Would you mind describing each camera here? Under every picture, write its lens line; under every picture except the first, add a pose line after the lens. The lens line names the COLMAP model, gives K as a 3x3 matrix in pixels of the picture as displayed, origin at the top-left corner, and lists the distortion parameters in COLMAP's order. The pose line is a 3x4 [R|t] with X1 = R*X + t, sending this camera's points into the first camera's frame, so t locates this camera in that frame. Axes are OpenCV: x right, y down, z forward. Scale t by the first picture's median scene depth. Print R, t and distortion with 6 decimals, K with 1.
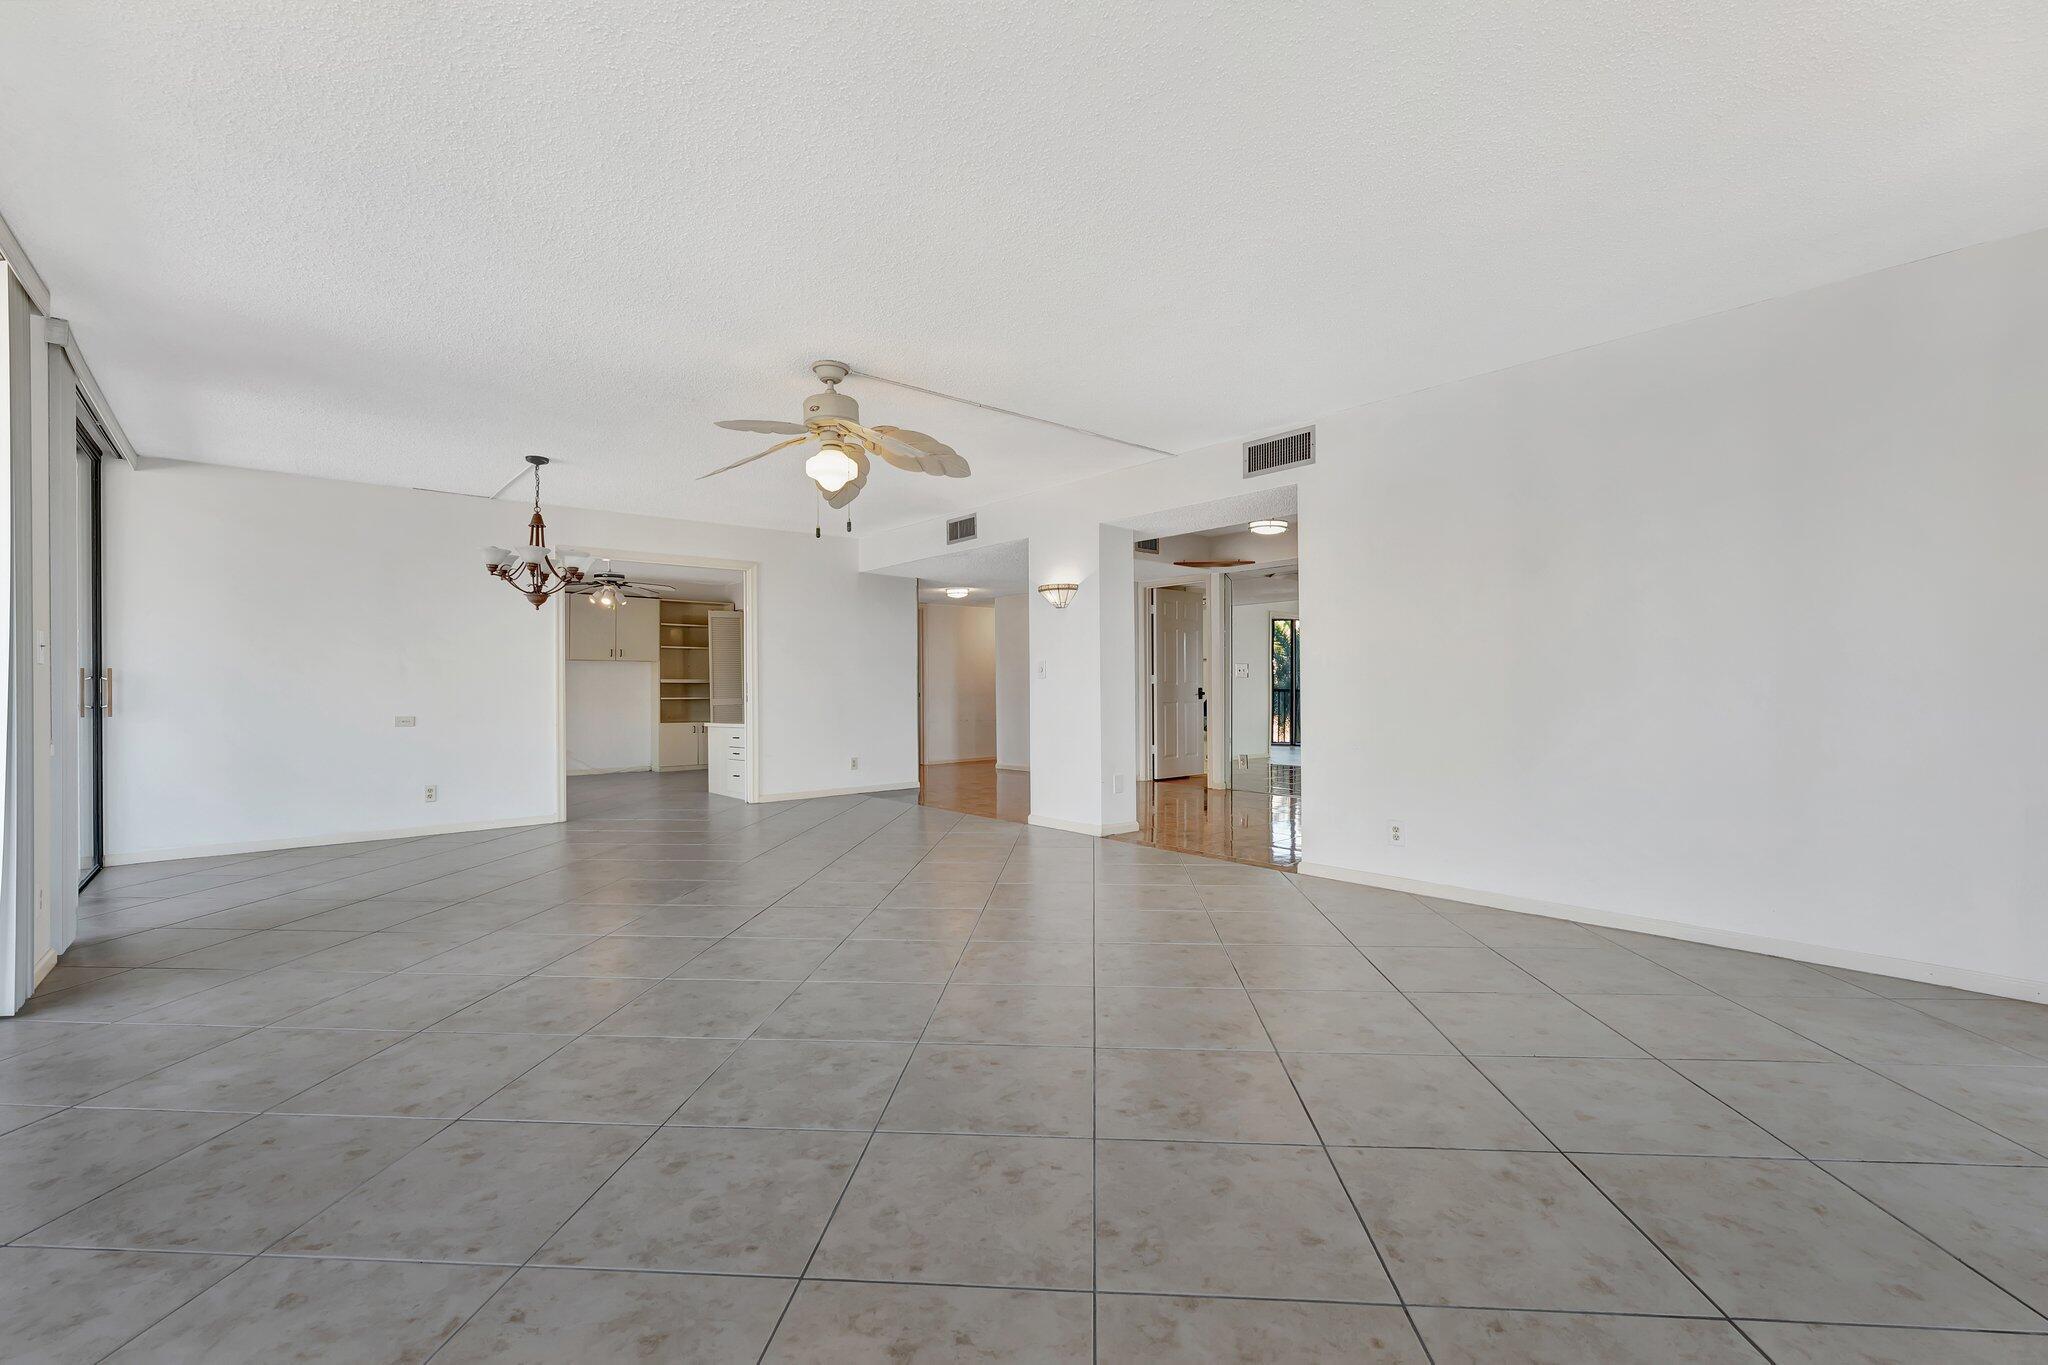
lens RADIAL K [[881.7, 0, 1024.0], [0, 881.7, 682.5], [0, 0, 1]] dist [-0.002944, -0.000422]
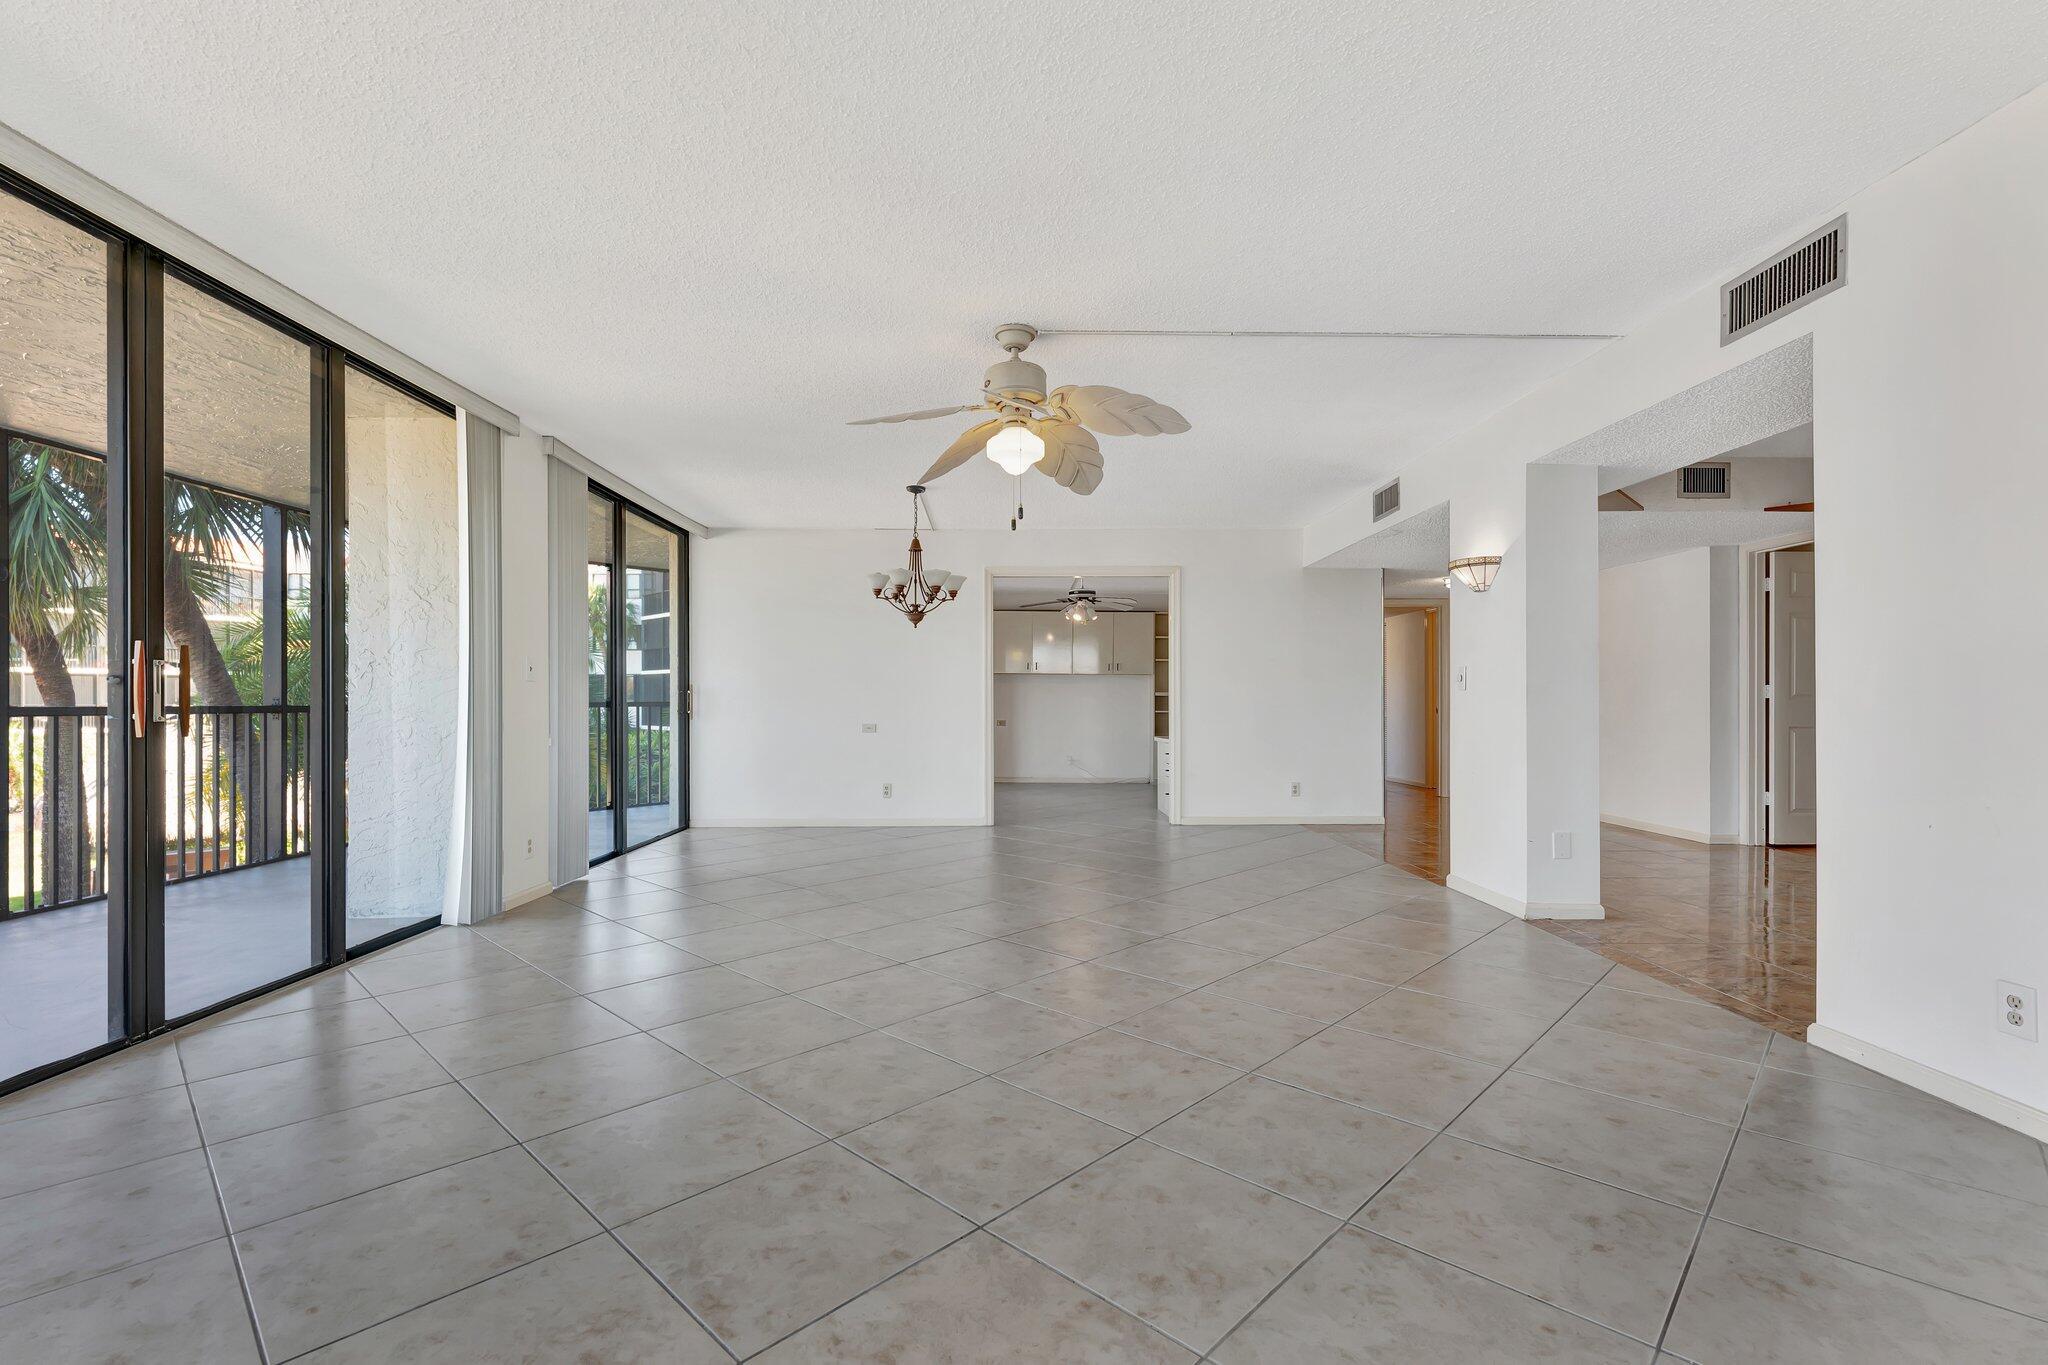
lens RADIAL K [[905.1, 0, 1023.1], [0, 905.1, 694.4], [0, 0, 1]] dist [0.000728, 0.000160]
pose [[0.770223, 0.000125, -0.637775, 0.227427], [-0.001454, 0.999998, -0.001559, 0.001078], [0.637773, 0.002128, 0.770221, 0.197398]]
